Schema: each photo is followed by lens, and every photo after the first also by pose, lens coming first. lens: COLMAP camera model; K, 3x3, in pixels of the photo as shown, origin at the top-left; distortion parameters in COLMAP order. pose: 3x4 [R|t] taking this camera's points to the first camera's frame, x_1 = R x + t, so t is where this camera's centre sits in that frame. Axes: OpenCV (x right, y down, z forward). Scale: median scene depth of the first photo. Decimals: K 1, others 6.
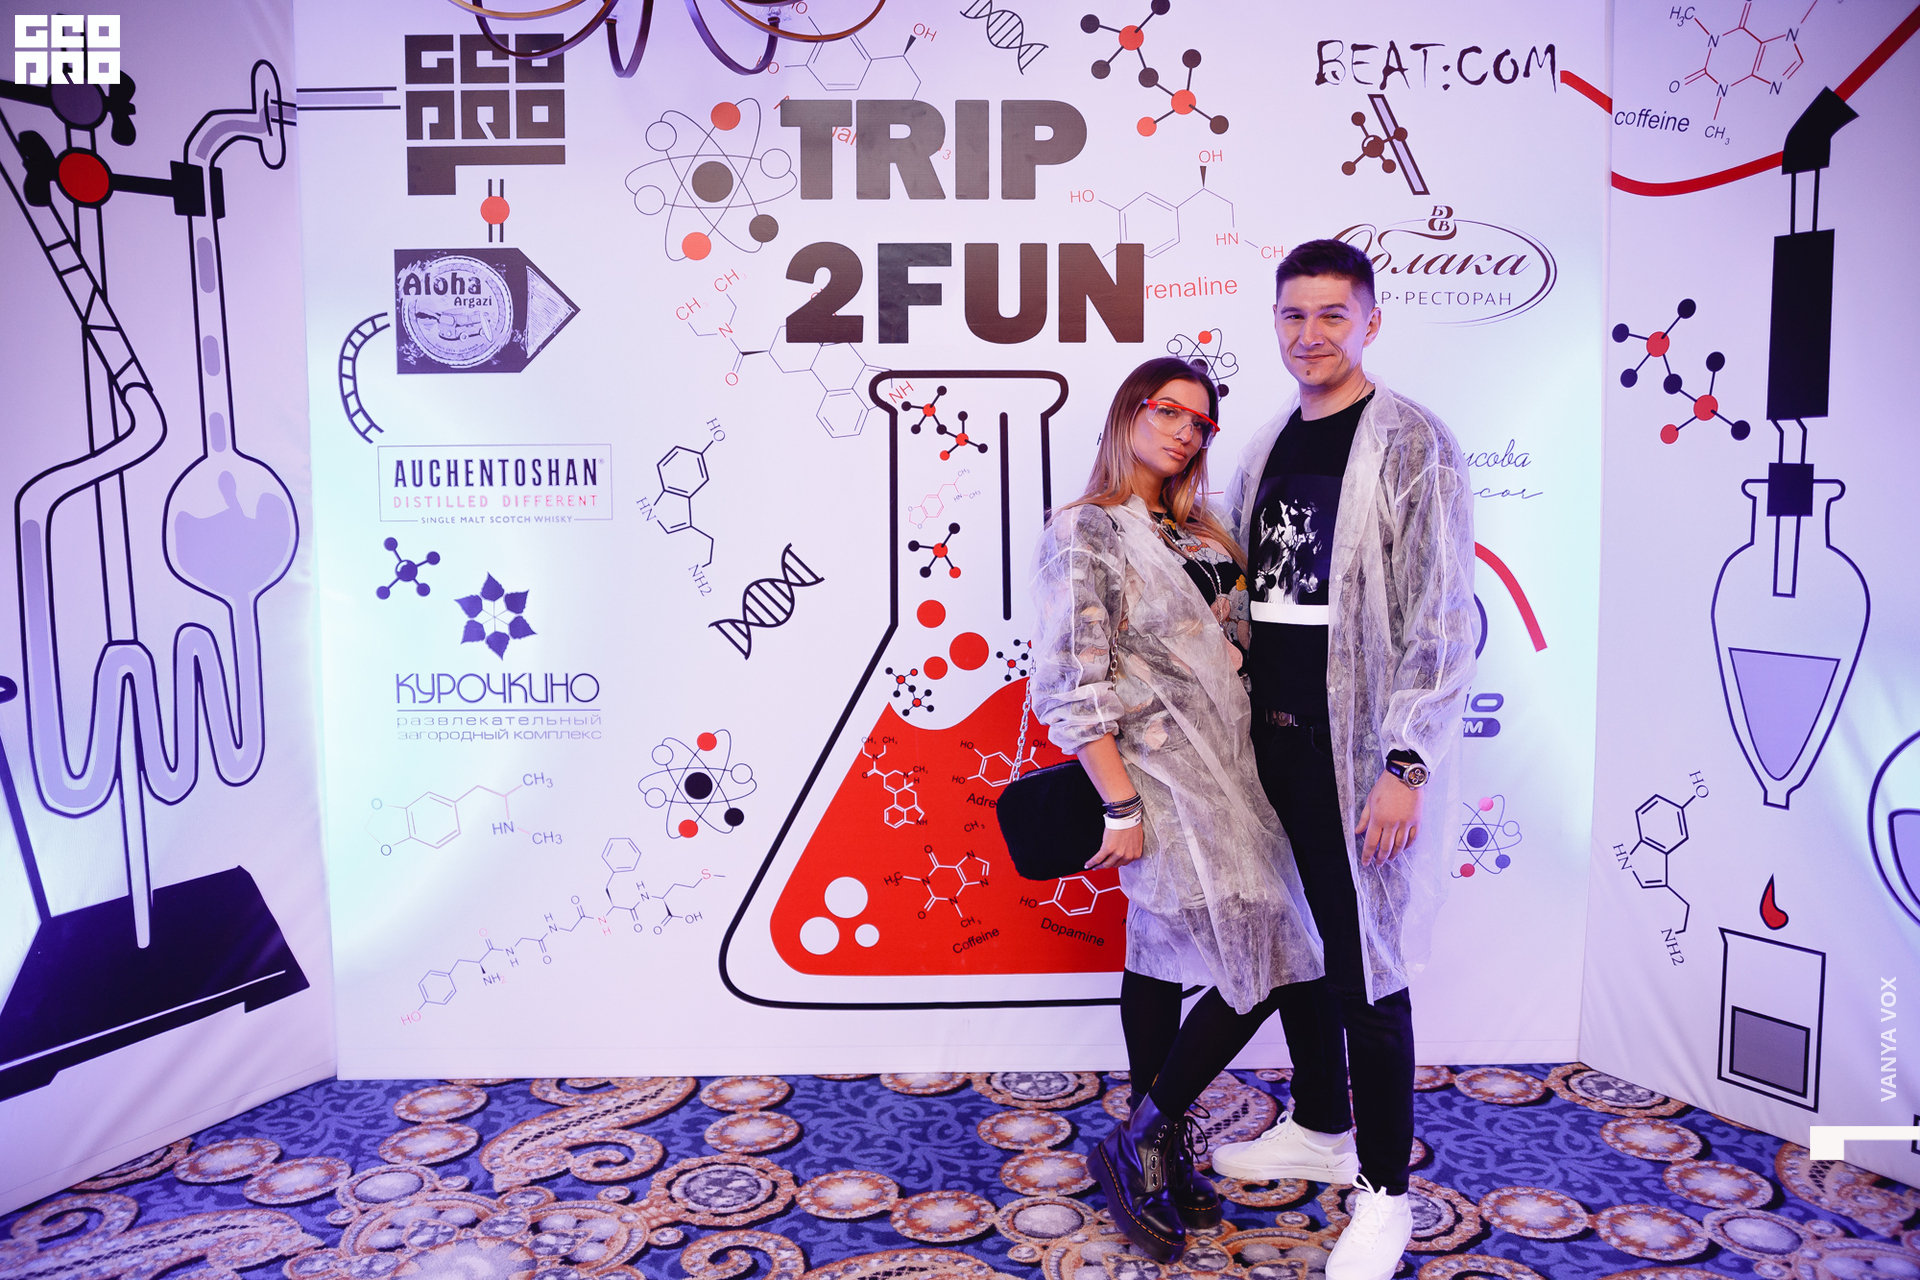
lens RADIAL K [[1546.1, 0, 957.8], [0, 1546.1, 628.1], [0, 0, 1]] dist [-0.116446, 0.106758]
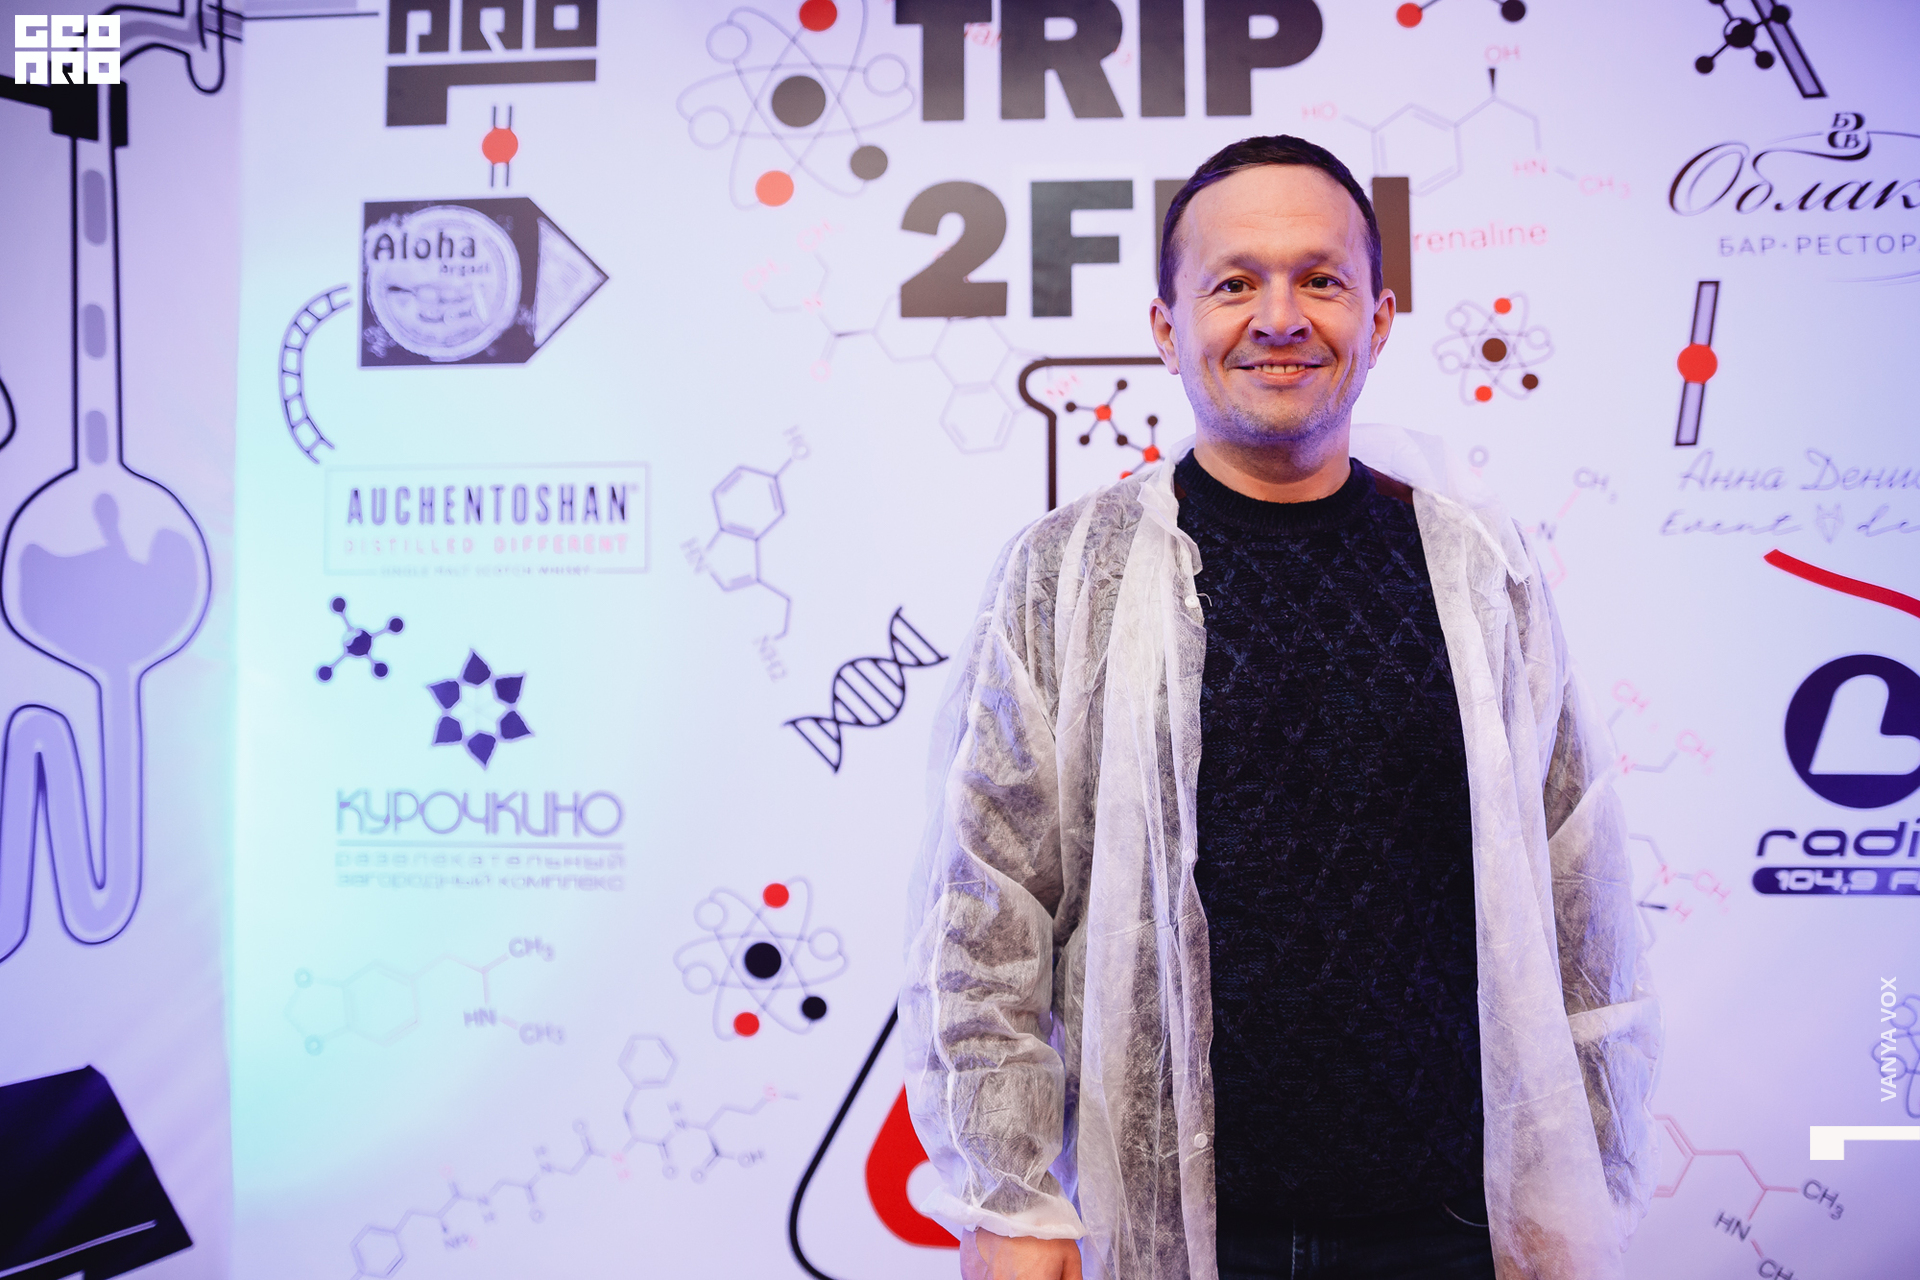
lens RADIAL K [[1546.1, 0, 953.4], [0, 1546.1, 647.6], [0, 0, 1]] dist [-0.116446, 0.106758]
pose [[0.997196, -0.000515, -0.074826, -0.034384], [-0.008823, 0.992190, -0.124420, 0.050641], [0.074305, 0.124731, 0.989404, 0.328229]]
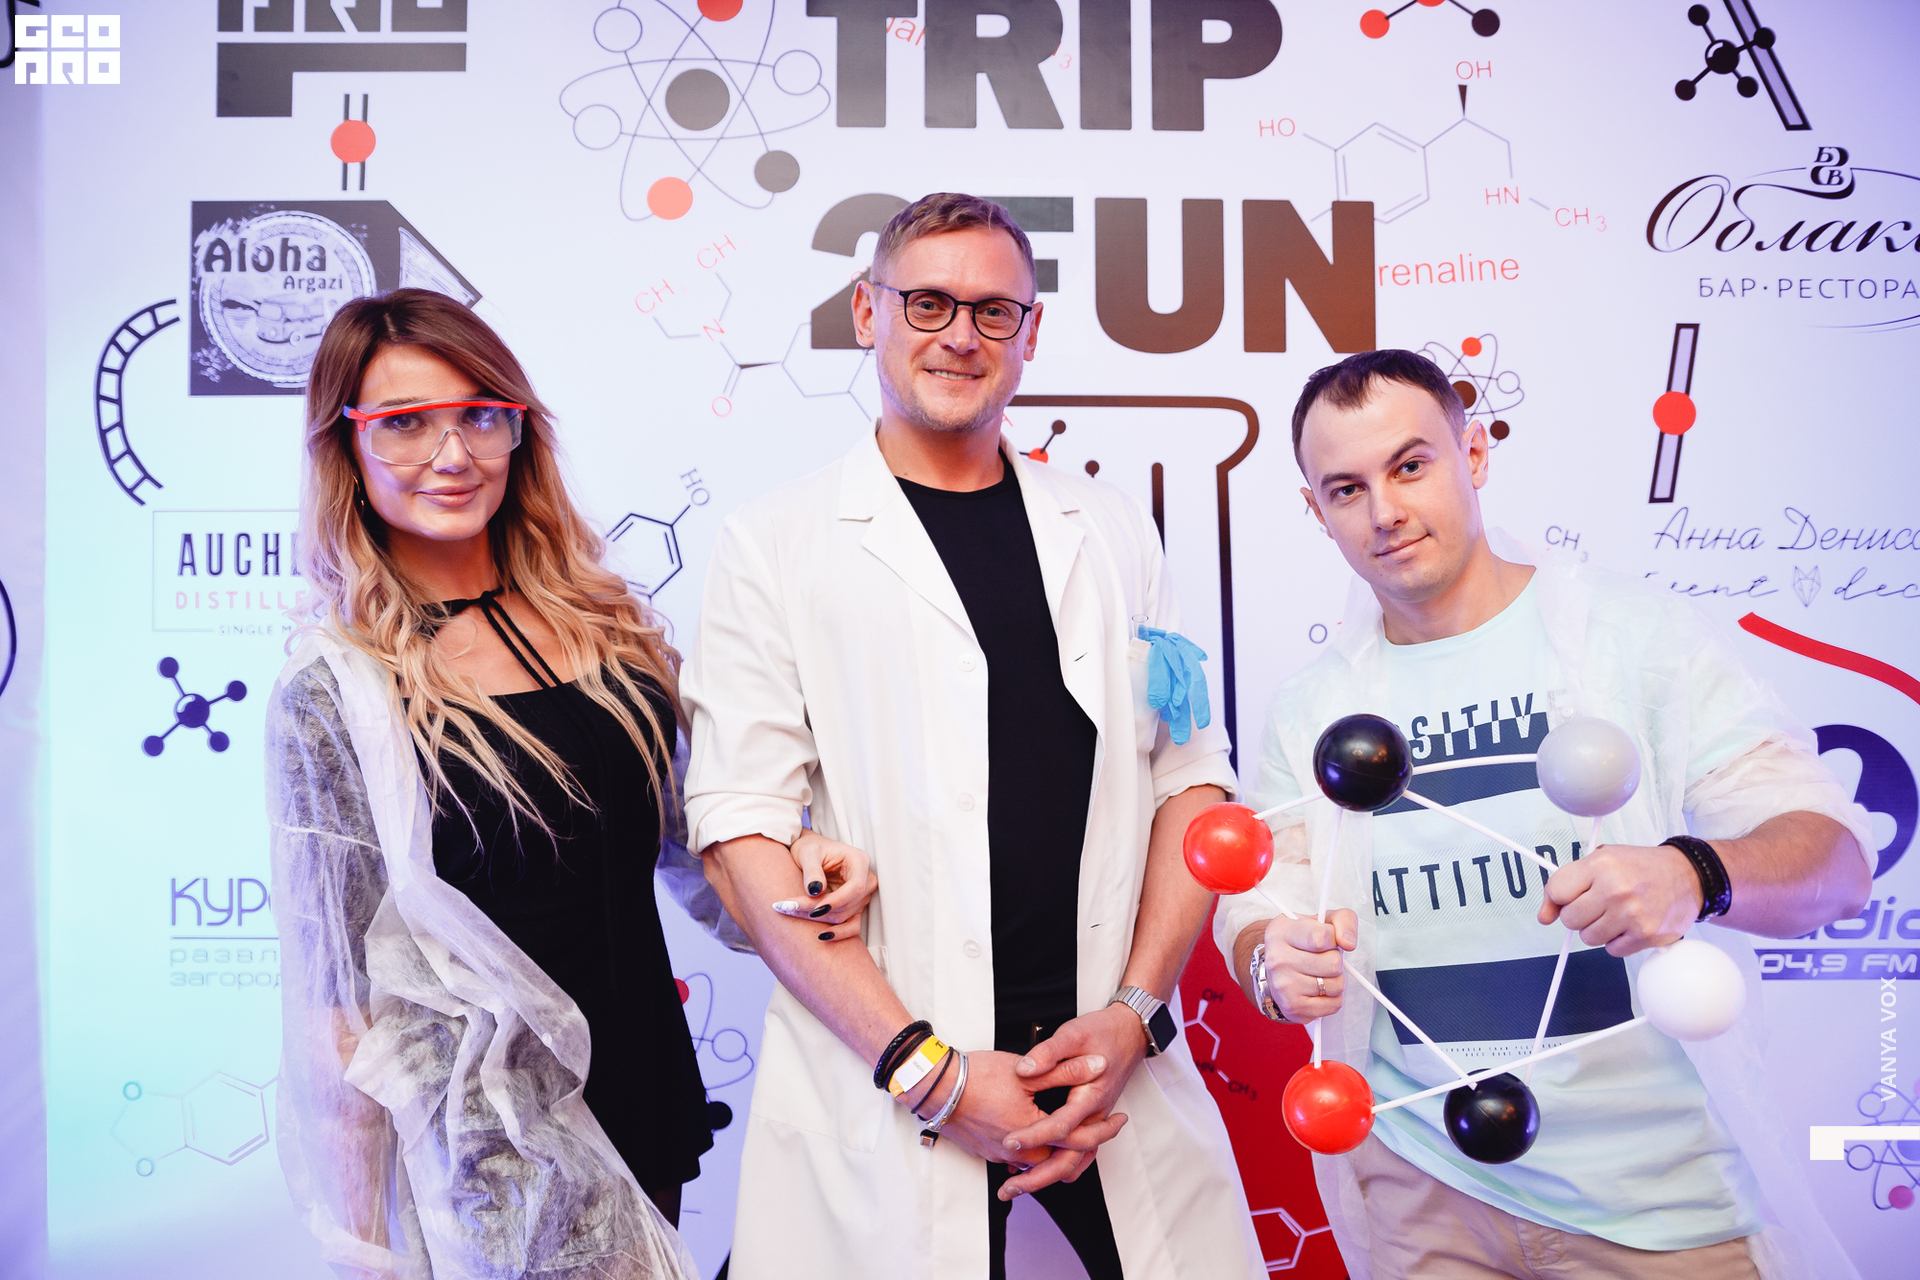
lens RADIAL K [[1546.1, 0, 967.0], [0, 1546.1, 655.7], [0, 0, 1]] dist [-0.116446, 0.106758]
pose [[0.999960, 0.002030, 0.008756, -0.053238], [-0.001158, 0.995144, -0.098419, 0.000121], [-0.008913, 0.098405, 0.995107, 0.390893]]
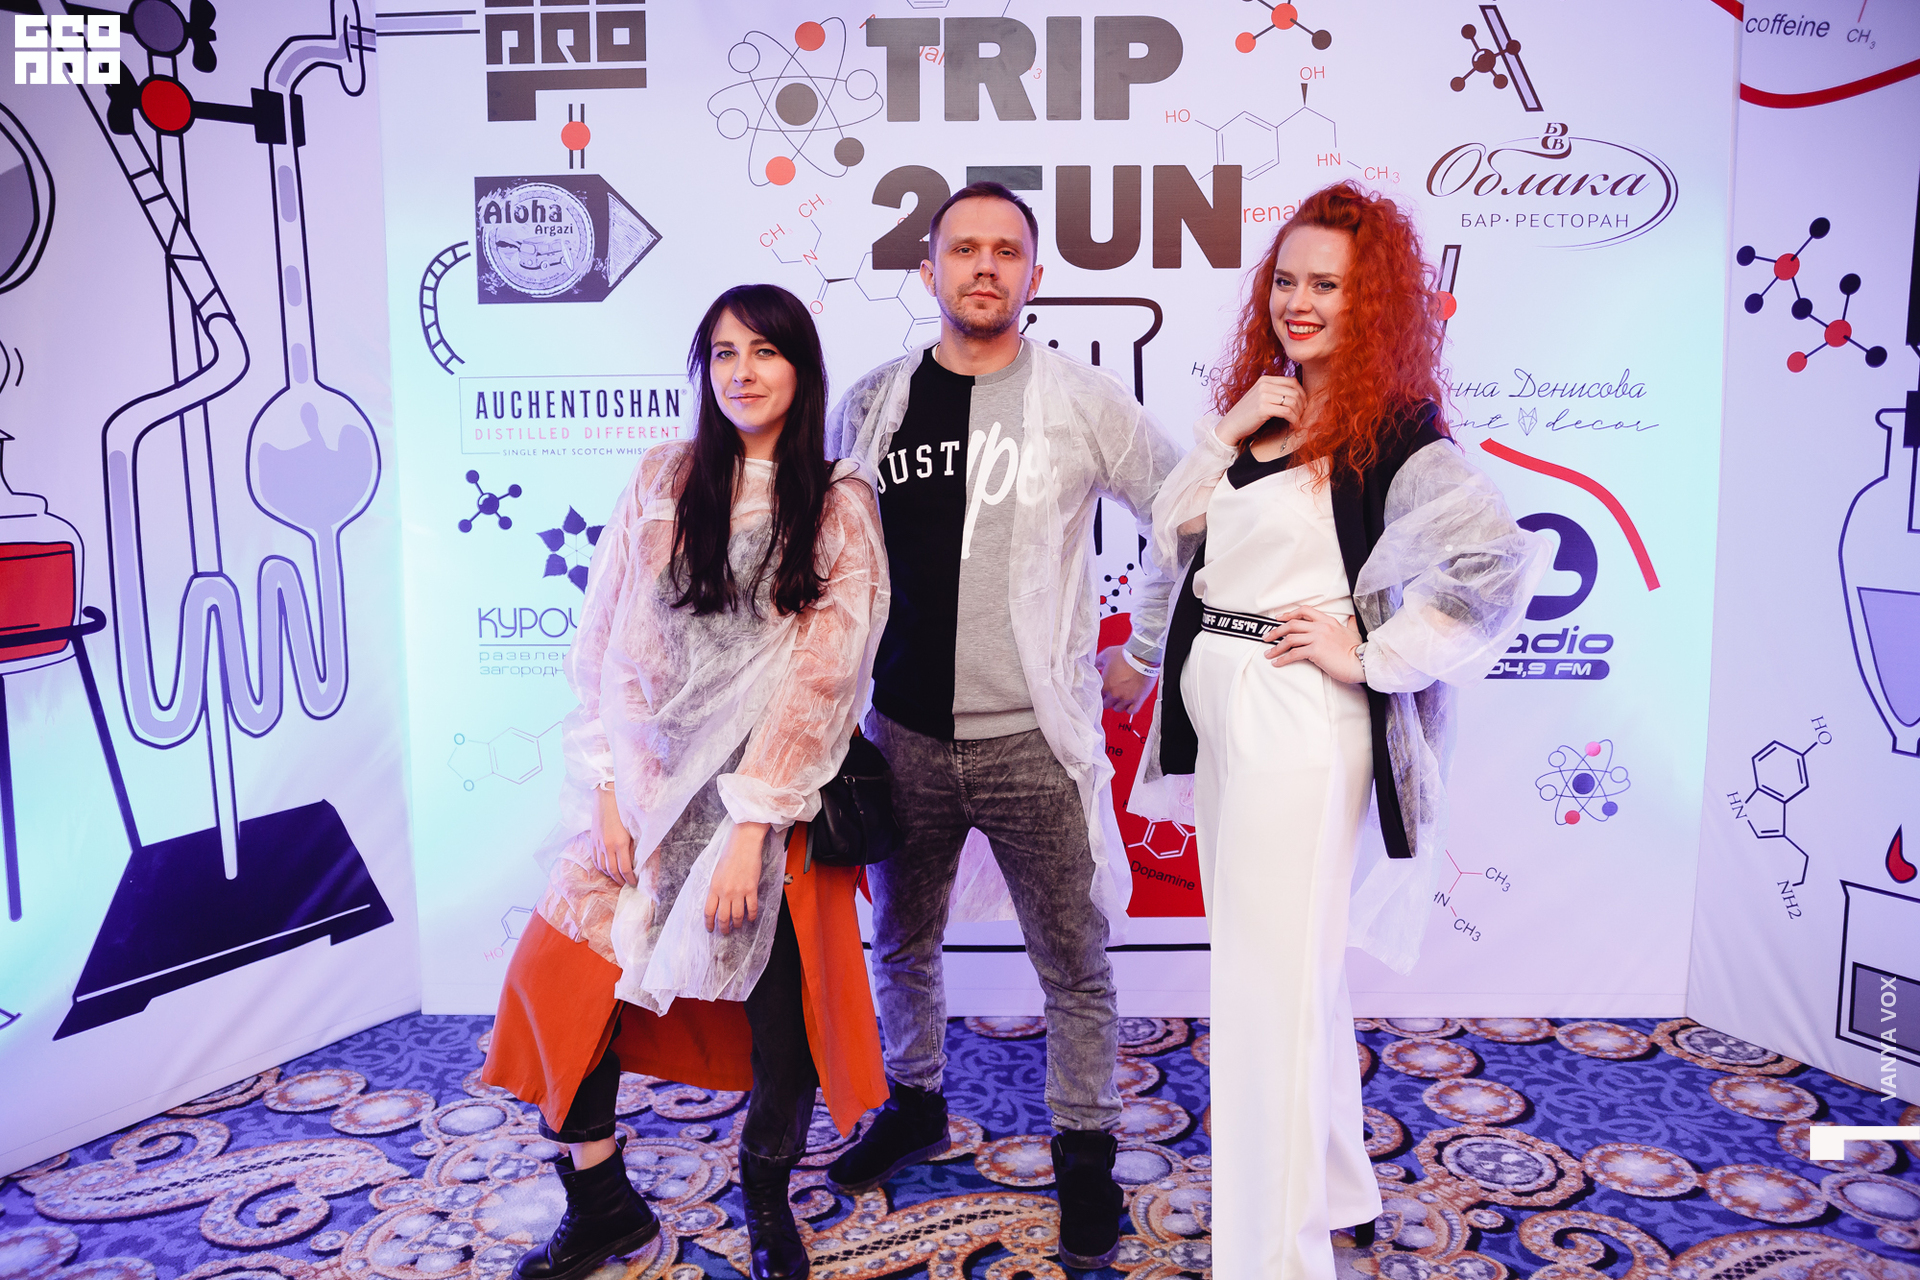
lens RADIAL K [[1546.1, 0, 955.4], [0, 1546.1, 632.5], [0, 0, 1]] dist [-0.116446, 0.106758]
pose [[0.998540, 0.005820, -0.053701, -0.005164], [-0.004036, 0.999438, 0.033271, 0.011801], [0.053865, -0.033005, 0.998003, 0.023385]]
